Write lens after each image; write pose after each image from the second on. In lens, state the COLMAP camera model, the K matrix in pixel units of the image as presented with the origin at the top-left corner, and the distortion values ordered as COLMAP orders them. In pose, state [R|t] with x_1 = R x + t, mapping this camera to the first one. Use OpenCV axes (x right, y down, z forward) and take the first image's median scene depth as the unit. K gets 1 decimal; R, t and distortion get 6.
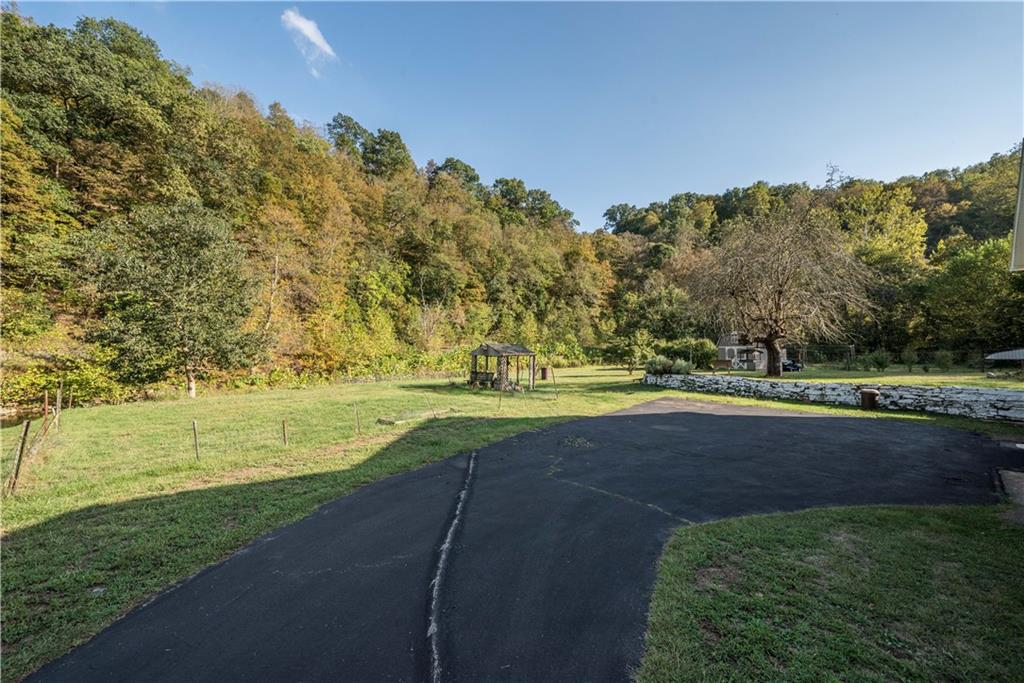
lens RADIAL K [[409.6, 0, 514.0], [0, 409.6, 336.6], [0, 0, 1]] dist [-0.003753, -0.000314]
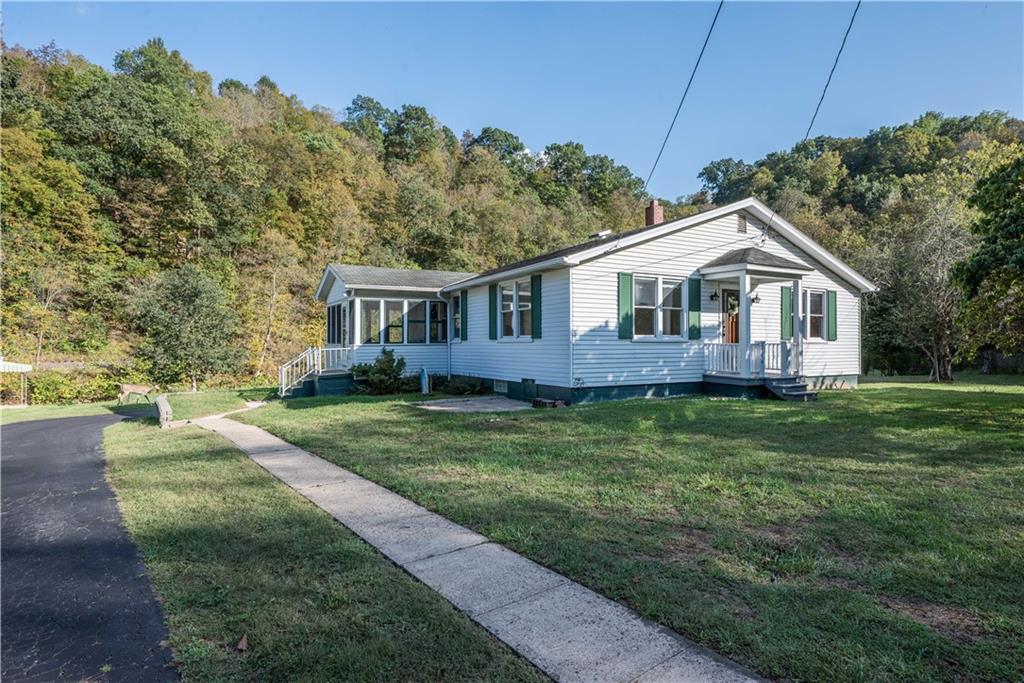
lens RADIAL K [[562.2, 0, 512.1], [0, 562.2, 341.4], [0, 0, 1]] dist [-0.003686, 0.001381]
pose [[0.979024, -0.011281, -0.203434, 0.175262], [0.013498, 0.999864, 0.009512, -0.010313], [0.203299, -0.012059, 0.979042, -0.176810]]
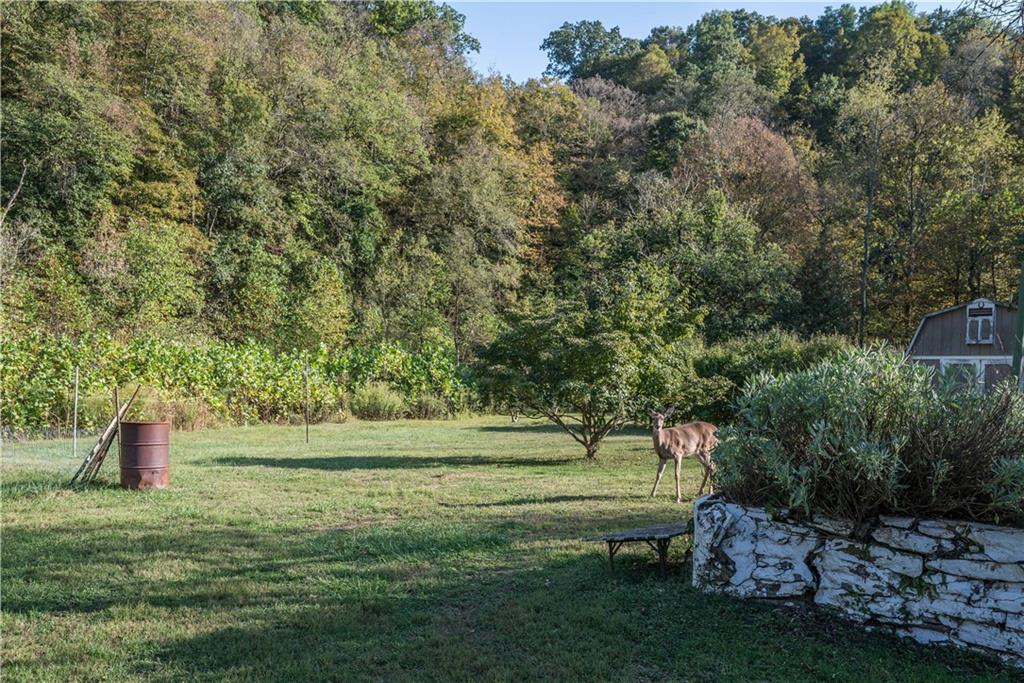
lens RADIAL K [[912.5, 0, 512.6], [0, 912.5, 417.1], [0, 0, 1]] dist [0.001912, -0.006088]
pose [[0.981452, 0.022180, 0.190423, 0.049473], [-0.036899, 0.996567, 0.074106, 0.011371], [-0.188126, -0.079758, 0.978901, 0.175099]]
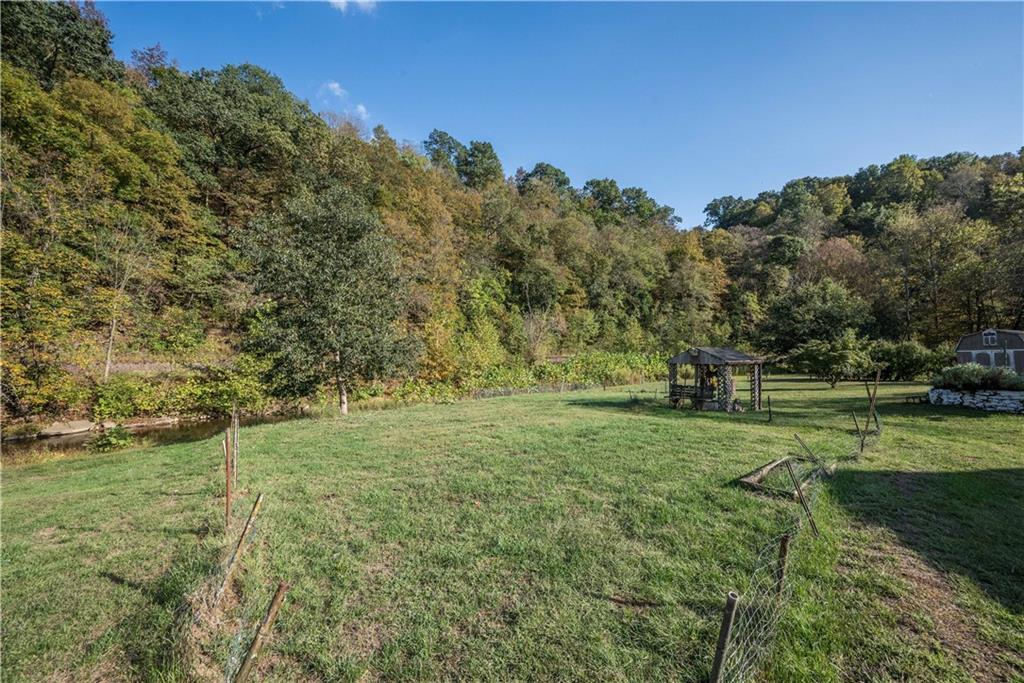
lens RADIAL K [[409.6, 0, 509.4], [0, 409.6, 340.4], [0, 0, 1]] dist [-0.003753, -0.000314]
pose [[0.979494, -0.017284, -0.200728, -0.054921], [0.014395, 0.999771, -0.015843, 0.002374], [0.200956, 0.012628, 0.979519, 0.044160]]
